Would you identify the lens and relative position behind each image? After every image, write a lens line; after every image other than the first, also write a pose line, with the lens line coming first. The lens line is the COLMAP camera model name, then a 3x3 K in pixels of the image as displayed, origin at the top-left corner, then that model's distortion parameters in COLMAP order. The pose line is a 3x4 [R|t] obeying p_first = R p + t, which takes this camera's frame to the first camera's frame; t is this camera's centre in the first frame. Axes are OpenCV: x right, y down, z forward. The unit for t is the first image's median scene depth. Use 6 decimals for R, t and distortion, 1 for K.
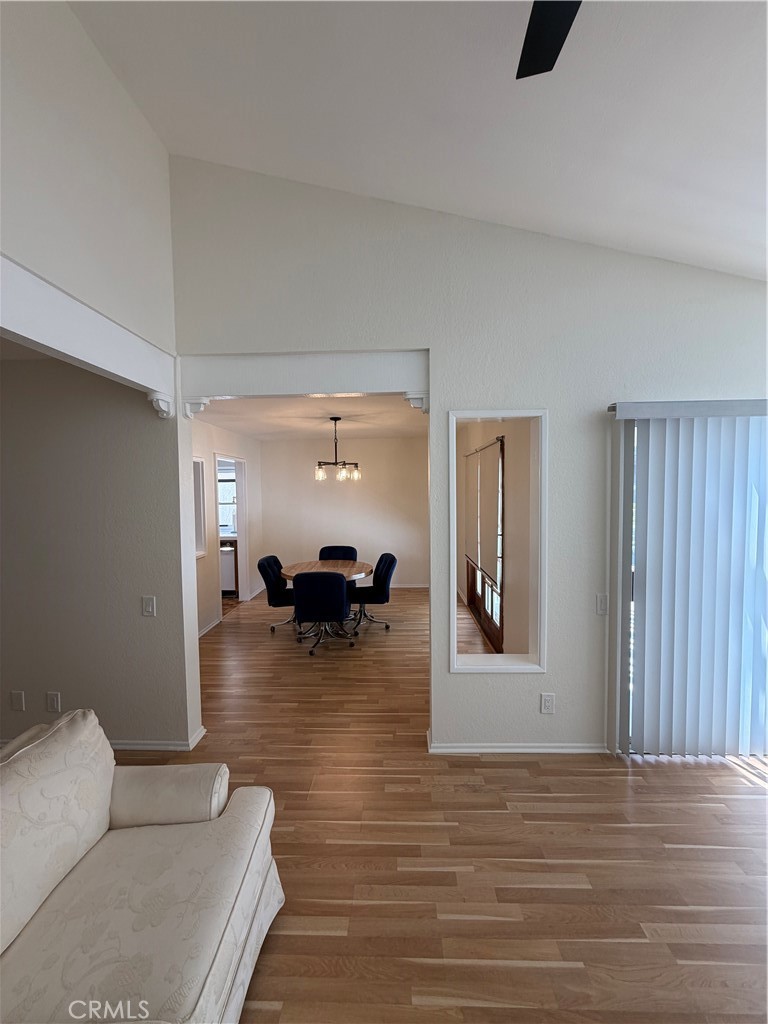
lens RADIAL K [[410.0, 0, 384.2], [0, 410.0, 508.6], [0, 0, 1]] dist [-0.000392, 0.000443]
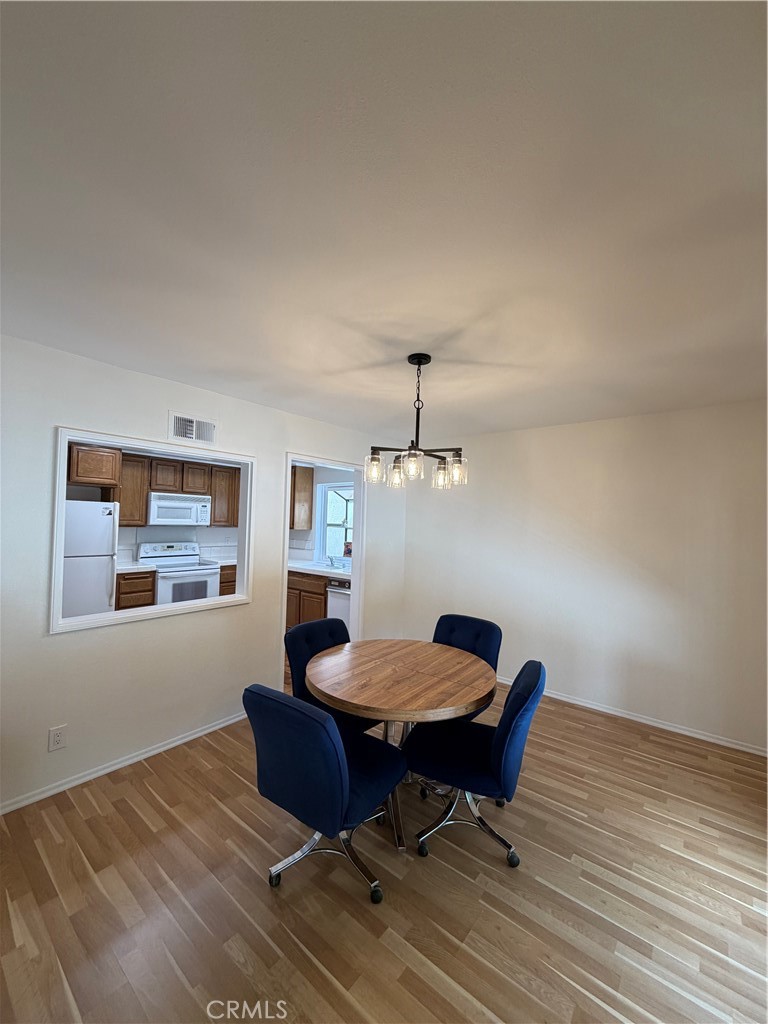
lens RADIAL K [[410.0, 0, 388.1], [0, 410.0, 510.1], [0, 0, 1]] dist [-0.000392, 0.000443]
pose [[0.796130, 0.017260, -0.604880, 0.305096], [-0.062581, 0.996582, -0.053930, -0.028827], [0.601882, 0.080789, 0.794488, 1.260633]]
